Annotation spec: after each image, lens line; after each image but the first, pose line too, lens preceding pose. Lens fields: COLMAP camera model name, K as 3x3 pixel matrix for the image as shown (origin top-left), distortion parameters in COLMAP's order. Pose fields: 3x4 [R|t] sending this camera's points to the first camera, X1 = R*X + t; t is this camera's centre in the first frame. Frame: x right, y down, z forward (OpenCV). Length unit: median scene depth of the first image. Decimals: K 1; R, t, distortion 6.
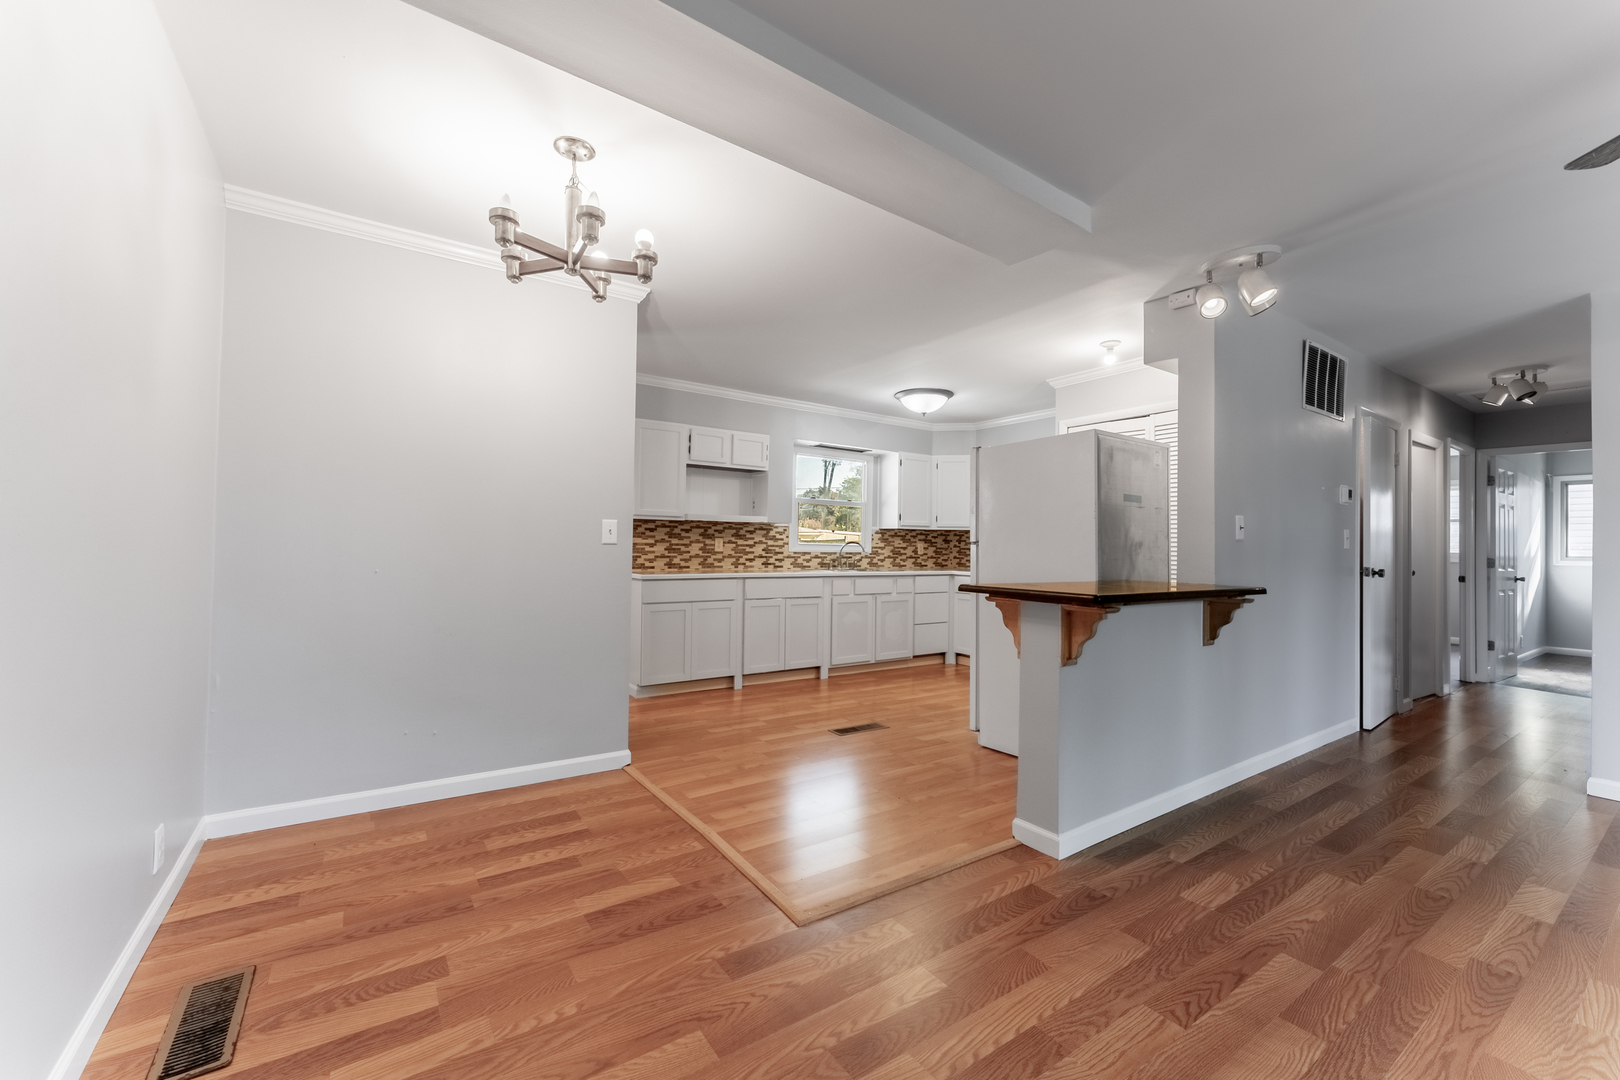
lens RADIAL K [[649.4, 0, 809.2], [0, 649.4, 534.8], [0, 0, 1]] dist [0.002933, -0.000090]
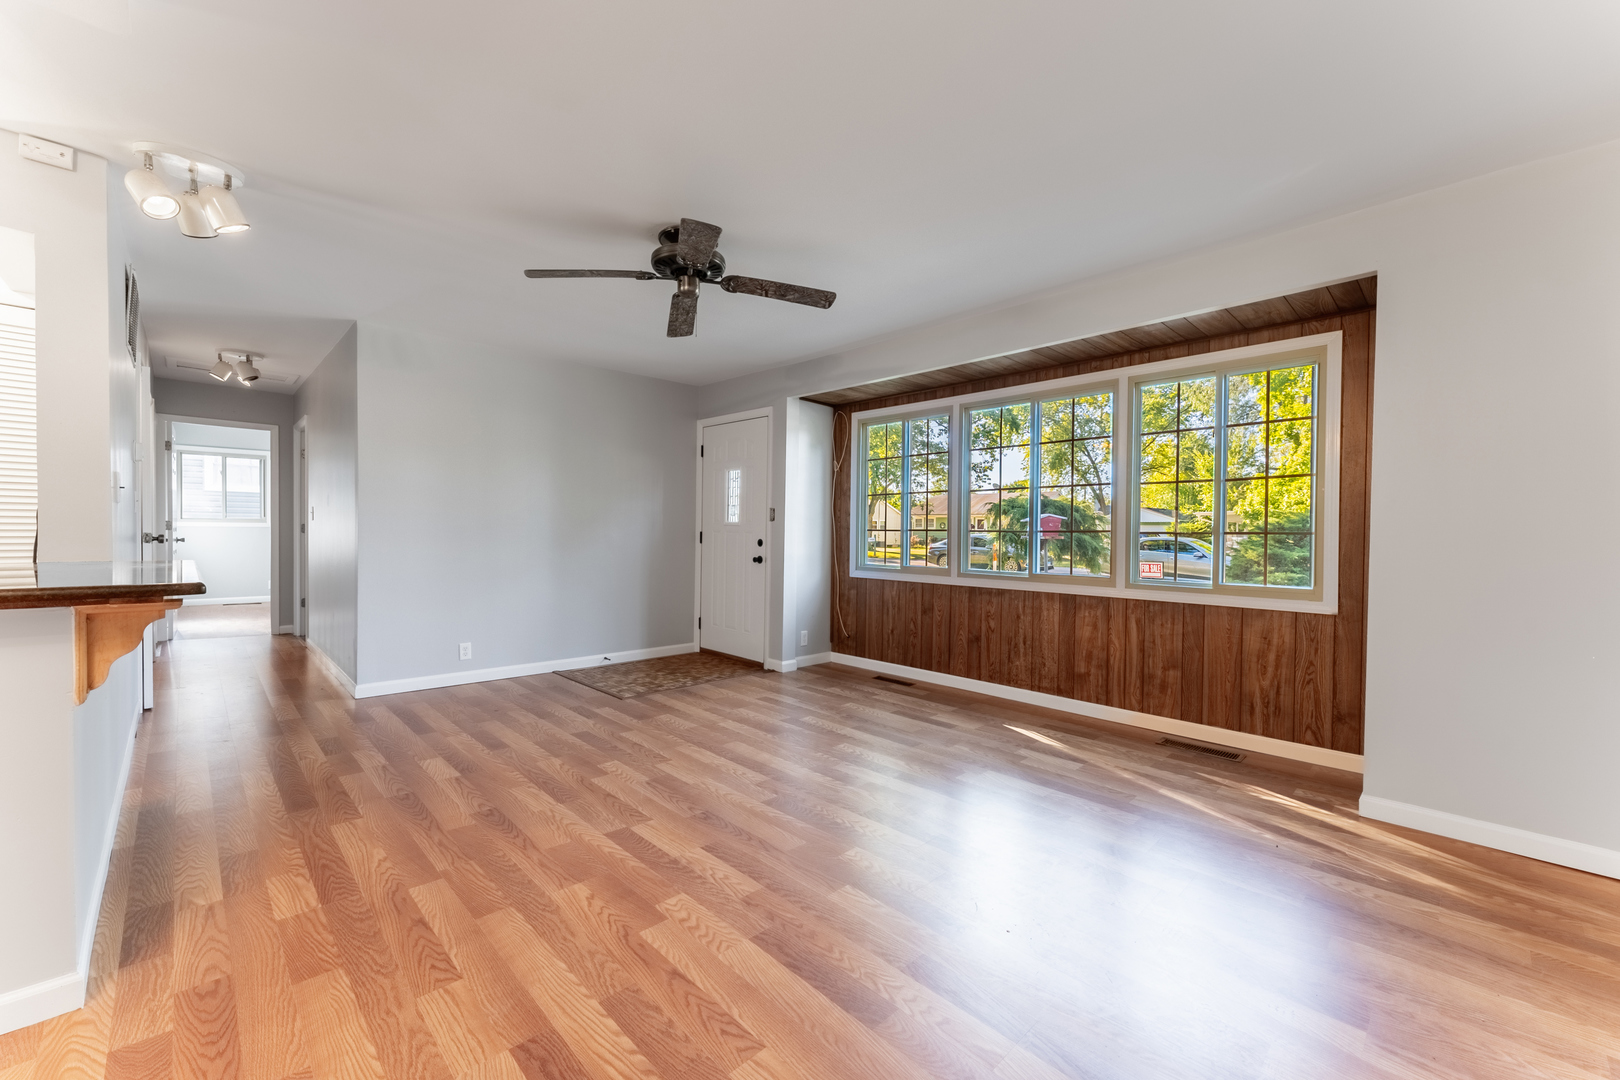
lens RADIAL K [[649.4, 0, 805.4], [0, 649.4, 532.8], [0, 0, 1]] dist [0.002933, -0.000090]
pose [[-0.160735, -0.024775, 0.986687, -0.153481], [-0.034204, 0.999224, 0.019518, 0.000310], [-0.986405, -0.030612, -0.161457, 0.186713]]
